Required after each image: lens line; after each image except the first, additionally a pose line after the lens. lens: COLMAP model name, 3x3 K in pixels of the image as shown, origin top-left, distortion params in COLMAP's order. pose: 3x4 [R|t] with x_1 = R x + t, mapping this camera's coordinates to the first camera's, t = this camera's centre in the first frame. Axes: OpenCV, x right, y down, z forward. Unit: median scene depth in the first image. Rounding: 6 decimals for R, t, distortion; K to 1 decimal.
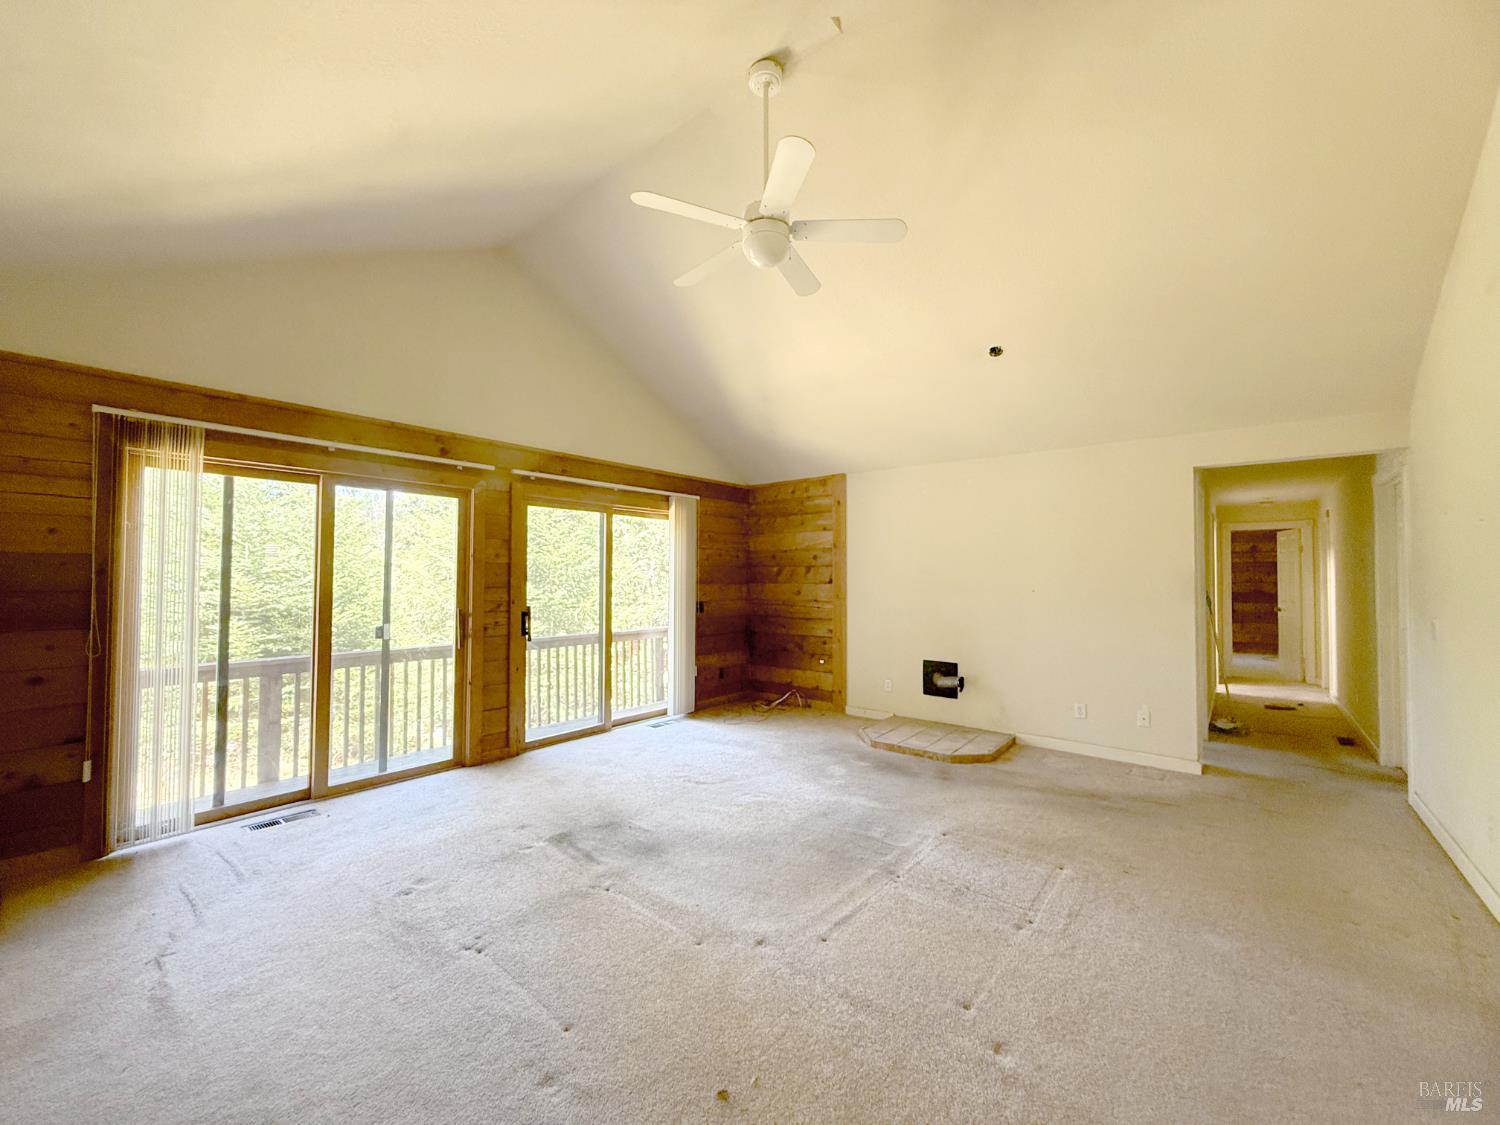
lens RADIAL K [[602.9, 0, 744.6], [0, 602.9, 564.0], [0, 0, 1]] dist [0.004014, 0.000013]
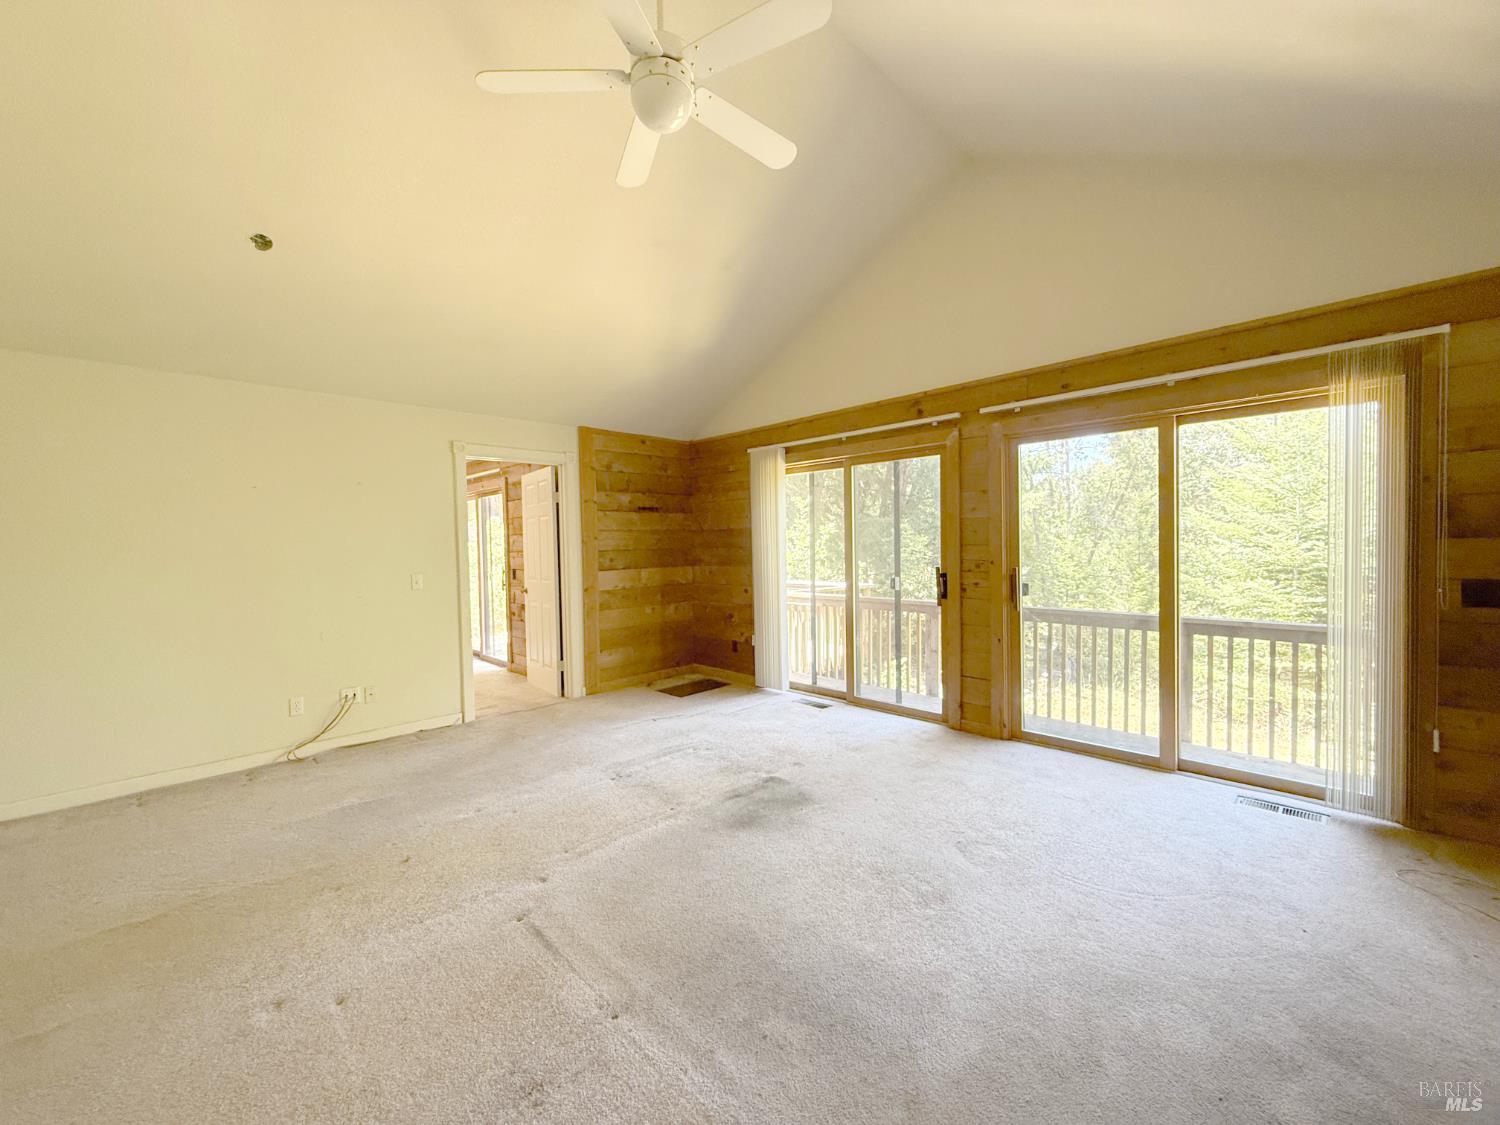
lens RADIAL K [[602.9, 0, 746.0], [0, 602.9, 563.6], [0, 0, 1]] dist [0.004014, 0.000013]
pose [[-0.099262, 0.029637, -0.994620, 0.539146], [0.039636, 0.998881, 0.025808, 0.030627], [0.994272, -0.036861, -0.100325, 0.774300]]
